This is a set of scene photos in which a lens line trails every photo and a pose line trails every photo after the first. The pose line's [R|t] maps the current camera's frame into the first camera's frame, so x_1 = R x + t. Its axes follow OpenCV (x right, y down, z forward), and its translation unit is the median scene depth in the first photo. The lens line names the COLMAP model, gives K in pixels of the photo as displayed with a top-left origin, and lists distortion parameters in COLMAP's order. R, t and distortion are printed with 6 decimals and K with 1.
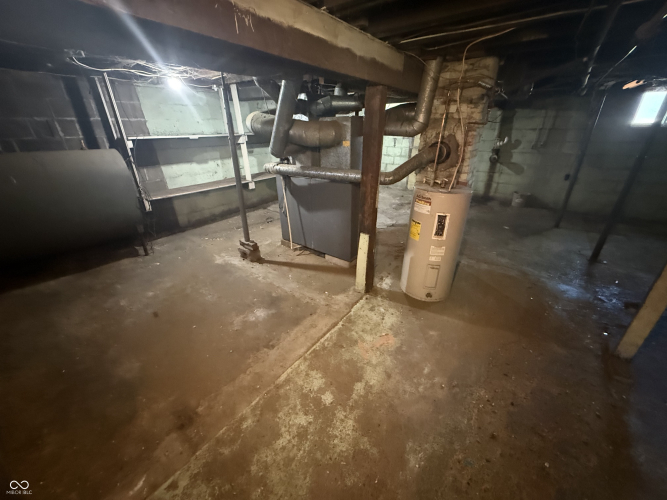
lens RADIAL K [[265.7, 0, 332.0], [0, 265.7, 249.9], [0, 0, 1]] dist [-0.000272, -0.000012]
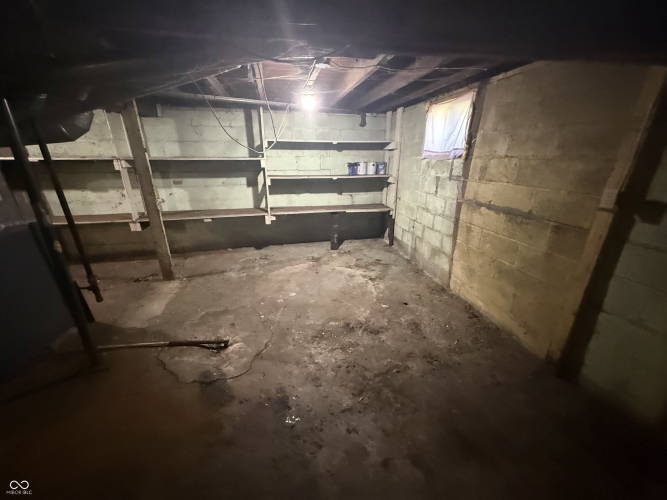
lens RADIAL K [[265.7, 0, 332.0], [0, 265.7, 249.9], [0, 0, 1]] dist [-0.000272, -0.000012]
pose [[0.758606, 0.234111, -0.608037, 0.575836], [-0.286823, 0.957921, 0.010976, -0.352438], [0.585020, 0.166072, 0.793833, 0.763838]]
